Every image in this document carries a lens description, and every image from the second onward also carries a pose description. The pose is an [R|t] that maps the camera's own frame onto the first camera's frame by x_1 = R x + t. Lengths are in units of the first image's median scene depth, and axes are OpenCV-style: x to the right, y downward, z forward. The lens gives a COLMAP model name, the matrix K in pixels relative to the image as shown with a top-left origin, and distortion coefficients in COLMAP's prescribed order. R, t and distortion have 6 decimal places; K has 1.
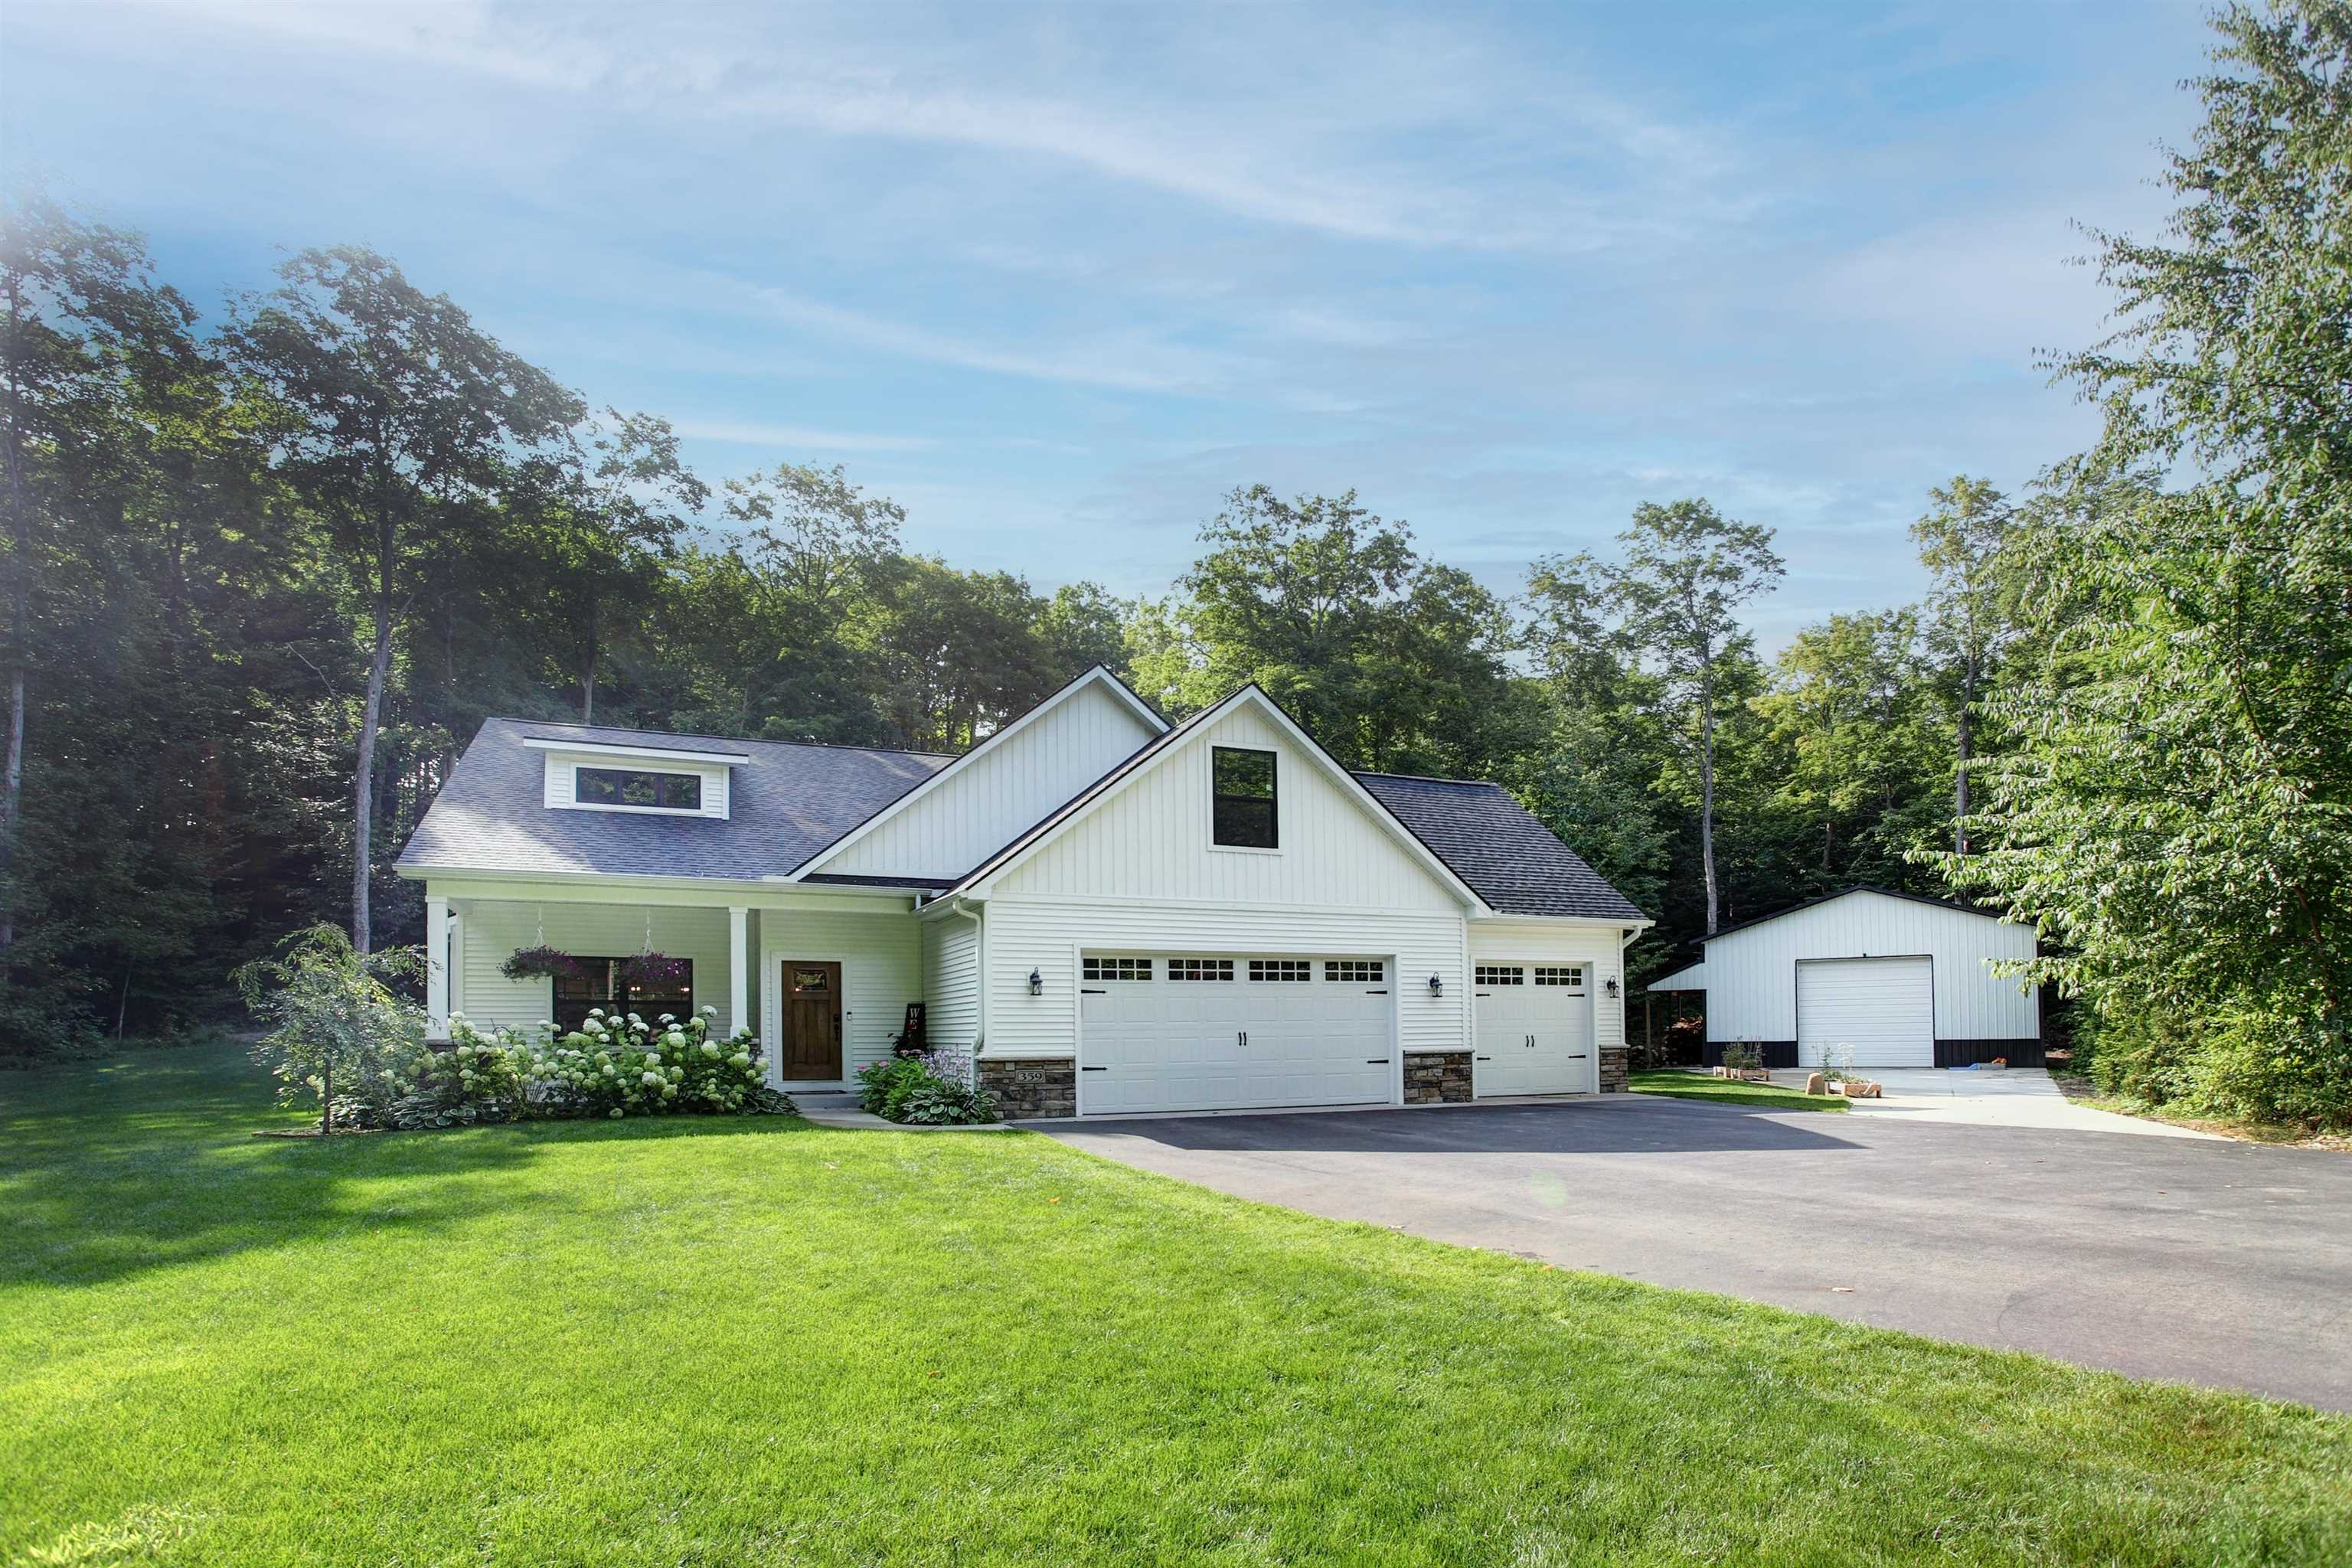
lens RADIAL K [[1172.8, 0, 1175.6], [0, 1172.8, 859.8], [0, 0, 1]] dist [-0.075492, 0.000282]
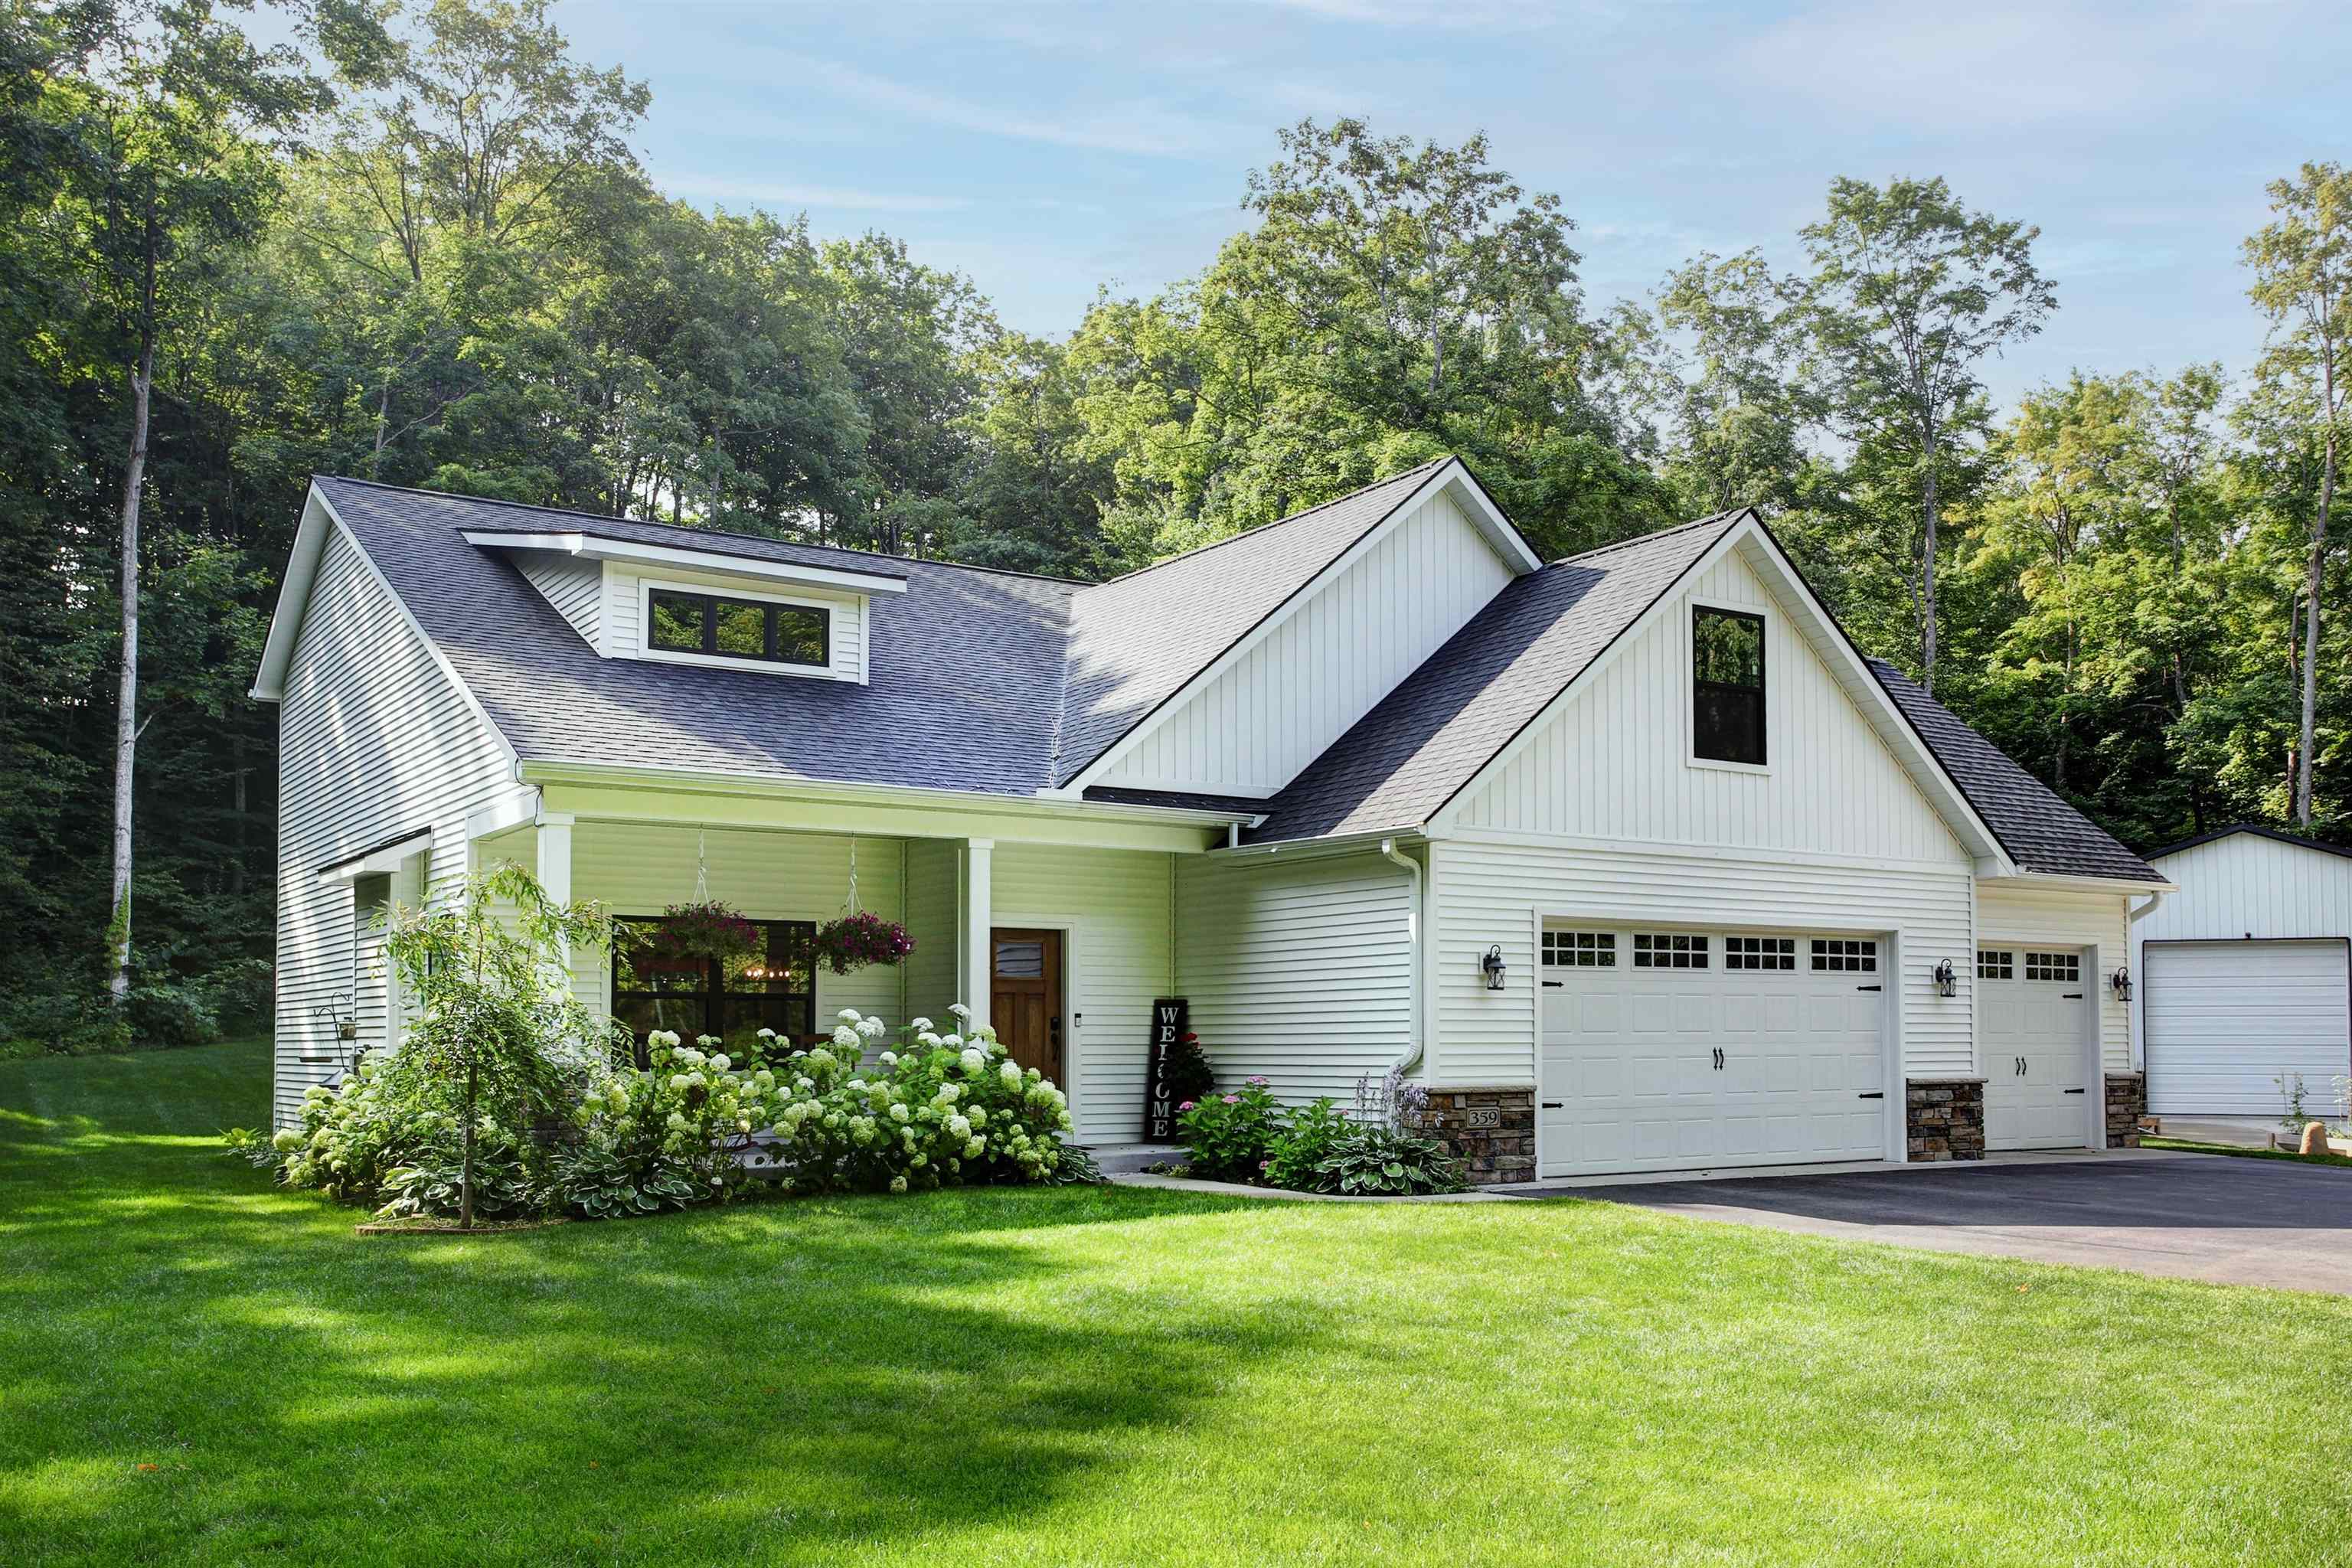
lens RADIAL K [[2122.2, 0, 1176.6], [0, 2122.2, 714.9], [0, 0, 1]] dist [0.068329, -0.212095]
pose [[0.980987, 0.034043, 0.191063, -0.433853], [-0.032490, 0.999409, -0.011257, -0.012561], [-0.191334, 0.004836, 0.981513, -0.089169]]
